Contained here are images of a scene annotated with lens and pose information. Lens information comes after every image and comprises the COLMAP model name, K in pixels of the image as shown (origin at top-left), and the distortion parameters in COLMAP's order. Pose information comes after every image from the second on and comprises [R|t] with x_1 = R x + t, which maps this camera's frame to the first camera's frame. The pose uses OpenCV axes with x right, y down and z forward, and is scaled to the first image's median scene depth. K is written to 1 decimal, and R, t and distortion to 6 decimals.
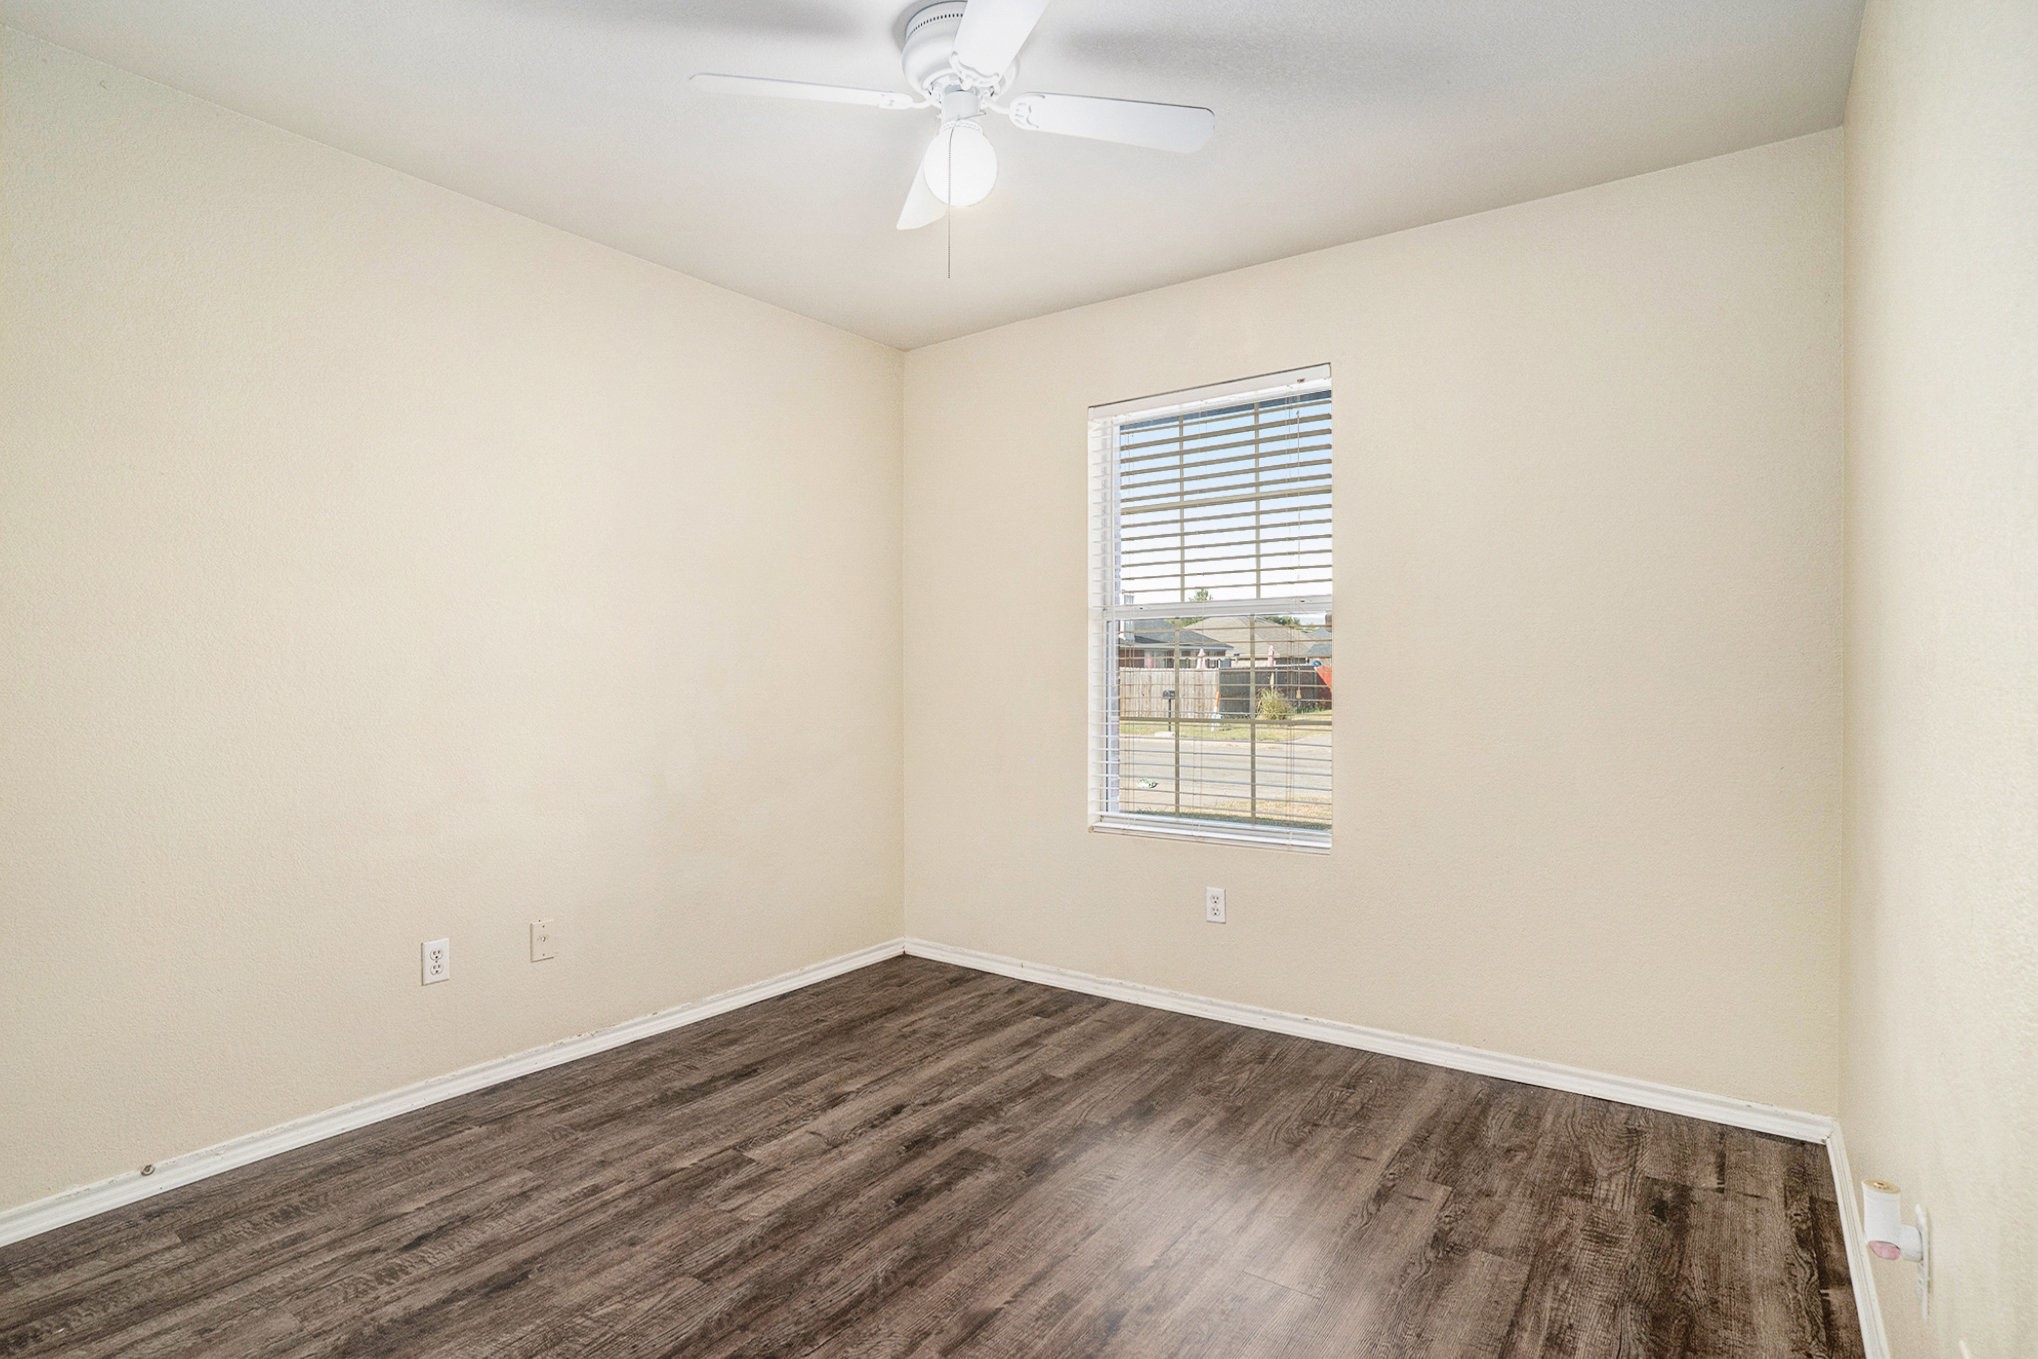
lens RADIAL K [[1025.2, 0, 1019.0], [0, 1025.2, 679.5], [0, 0, 1]] dist [-0.088314, 0.034878]
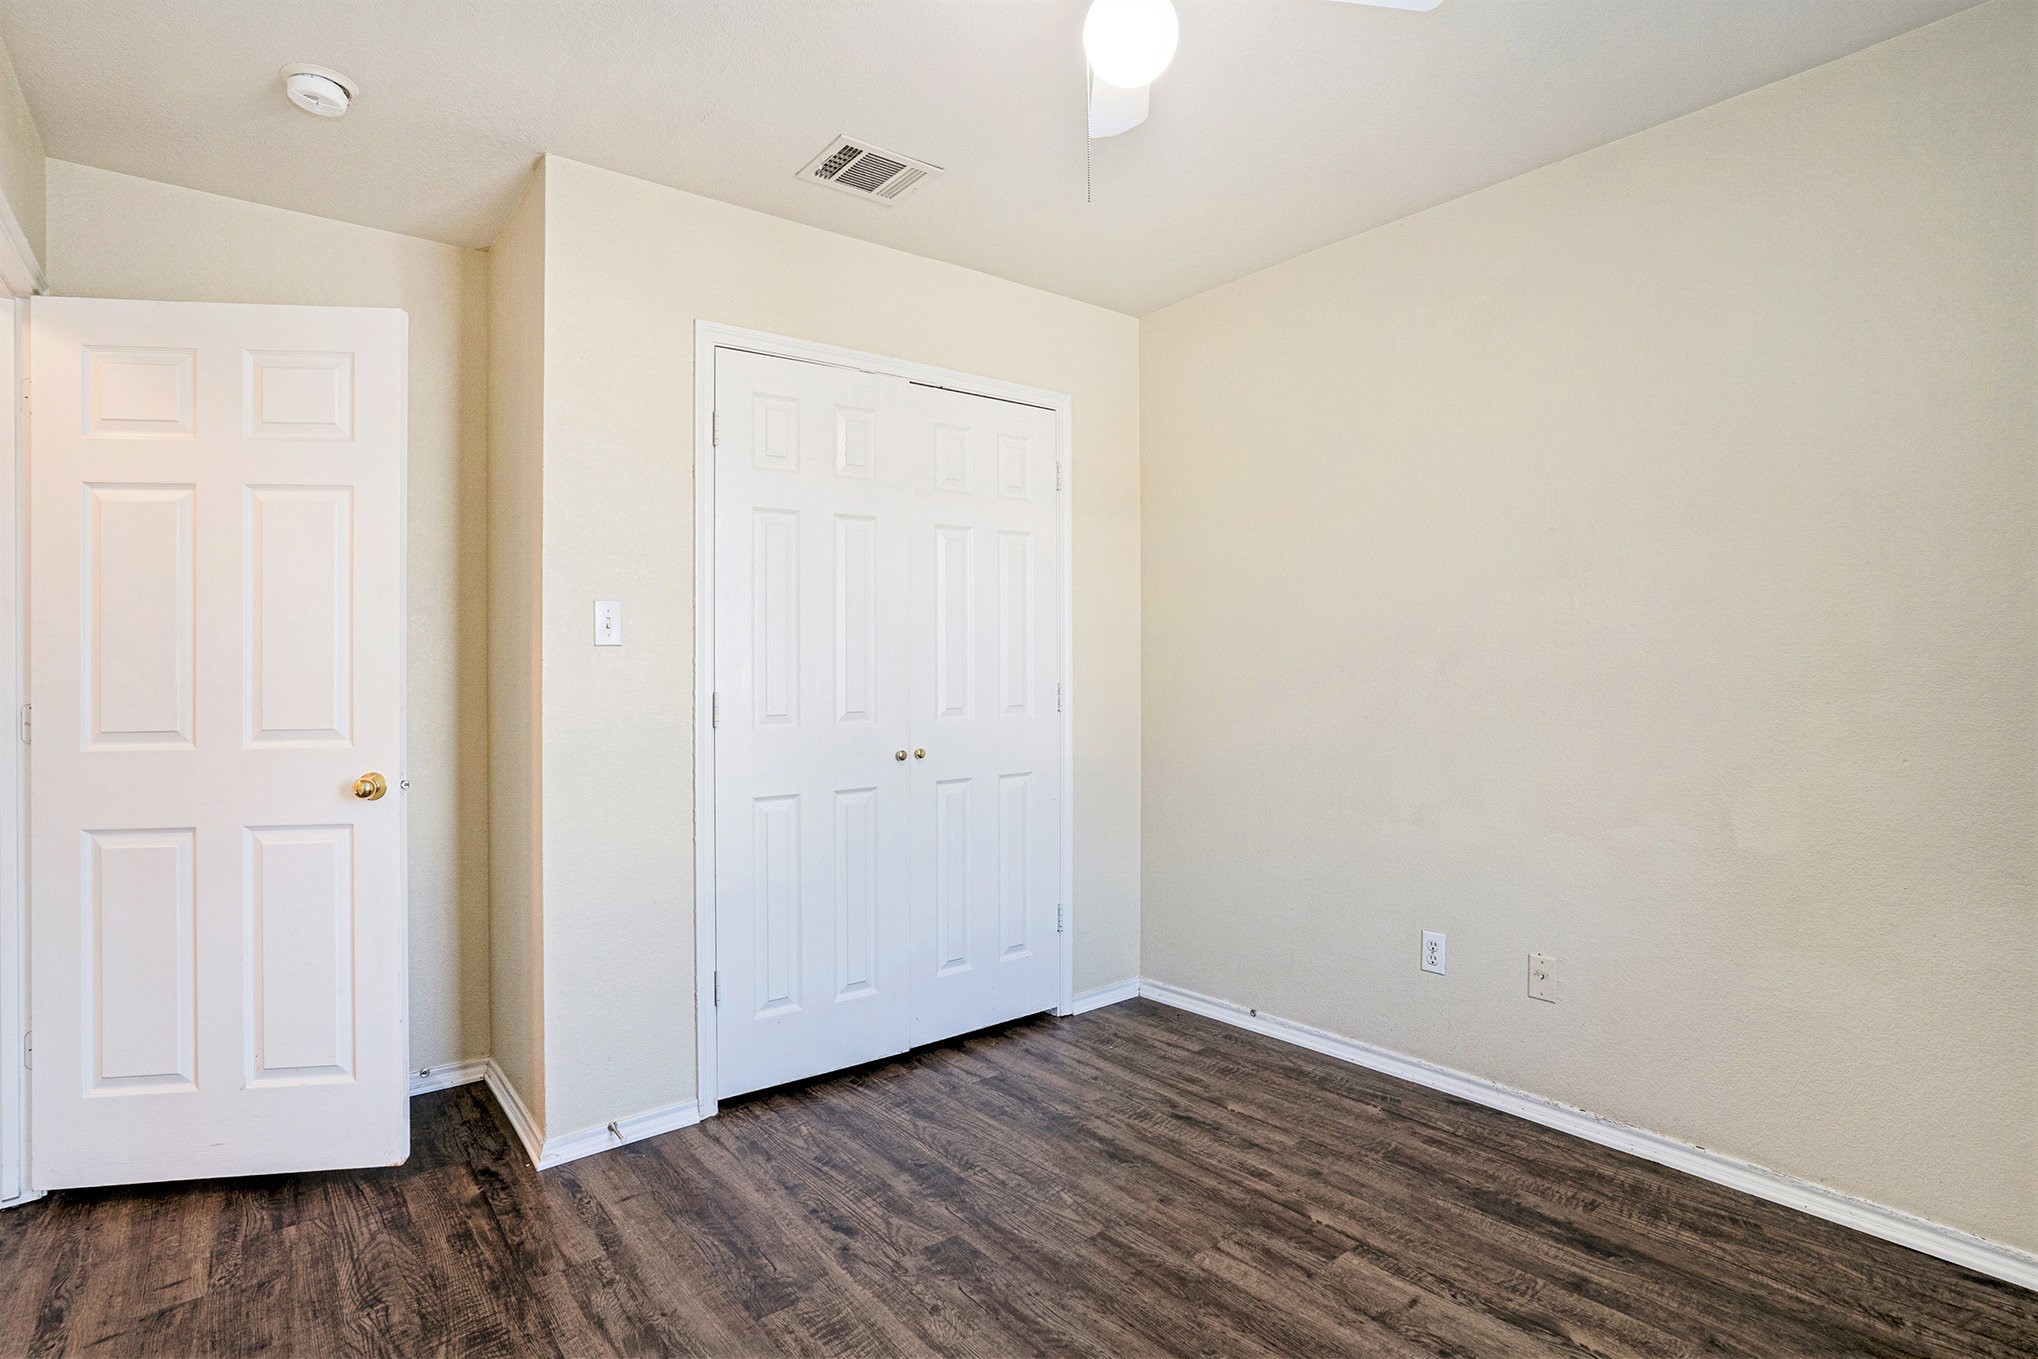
lens RADIAL K [[1025.2, 0, 1019.0], [0, 1025.2, 679.5], [0, 0, 1]] dist [-0.088314, 0.034878]
pose [[-0.272719, 0.011782, -0.962022, 0.582745], [-0.003735, 0.999905, 0.013304, -0.014581], [0.962086, 0.007221, -0.272649, 0.943253]]
